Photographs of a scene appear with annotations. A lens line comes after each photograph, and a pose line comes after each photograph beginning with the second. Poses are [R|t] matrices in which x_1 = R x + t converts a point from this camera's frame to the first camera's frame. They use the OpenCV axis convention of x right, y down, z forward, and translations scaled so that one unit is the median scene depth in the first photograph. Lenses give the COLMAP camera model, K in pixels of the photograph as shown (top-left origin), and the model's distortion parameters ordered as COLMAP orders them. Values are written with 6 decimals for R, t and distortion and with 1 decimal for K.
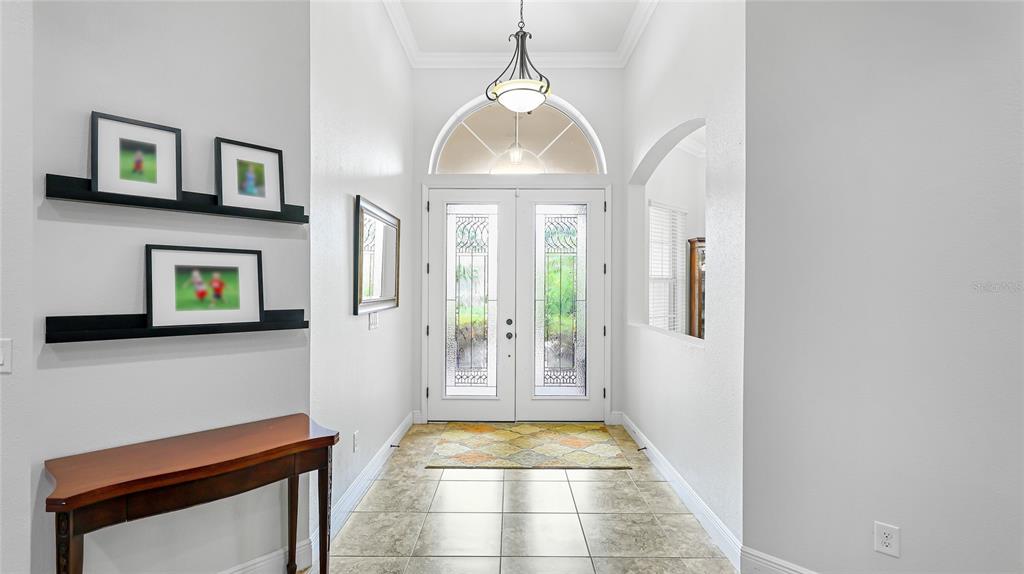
lens RADIAL K [[475.1, 0, 517.7], [0, 475.1, 281.5], [0, 0, 1]] dist [0.013392, -0.001954]
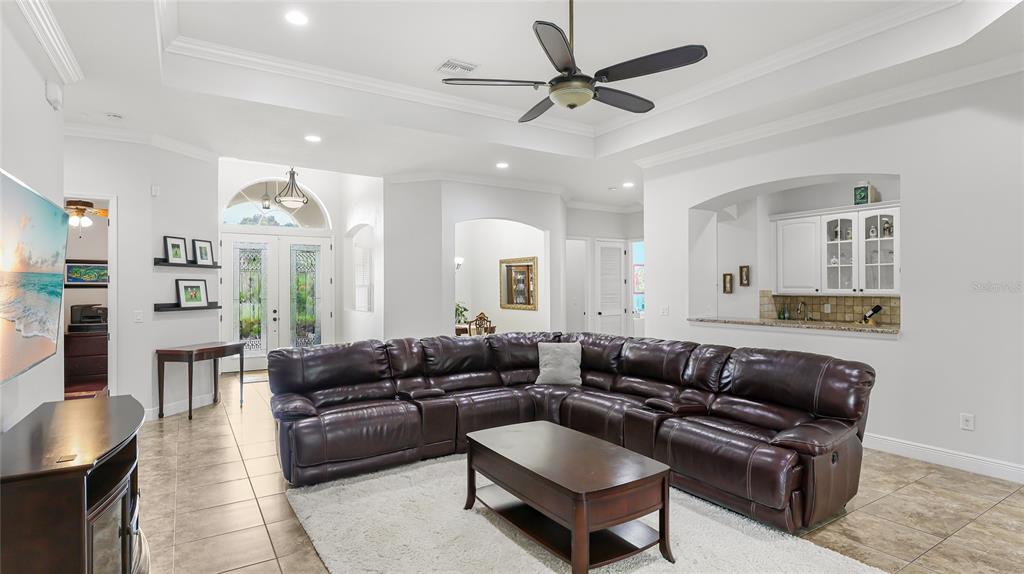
lens RADIAL K [[503.8, 0, 505.4], [0, 503.8, 289.2], [0, 0, 1]] dist [-0.002148, -0.000130]
pose [[0.853823, -0.009444, 0.520478, -0.606406], [0.002598, 0.999900, 0.013881, -0.047922], [-0.520557, -0.010500, 0.853763, -2.417238]]
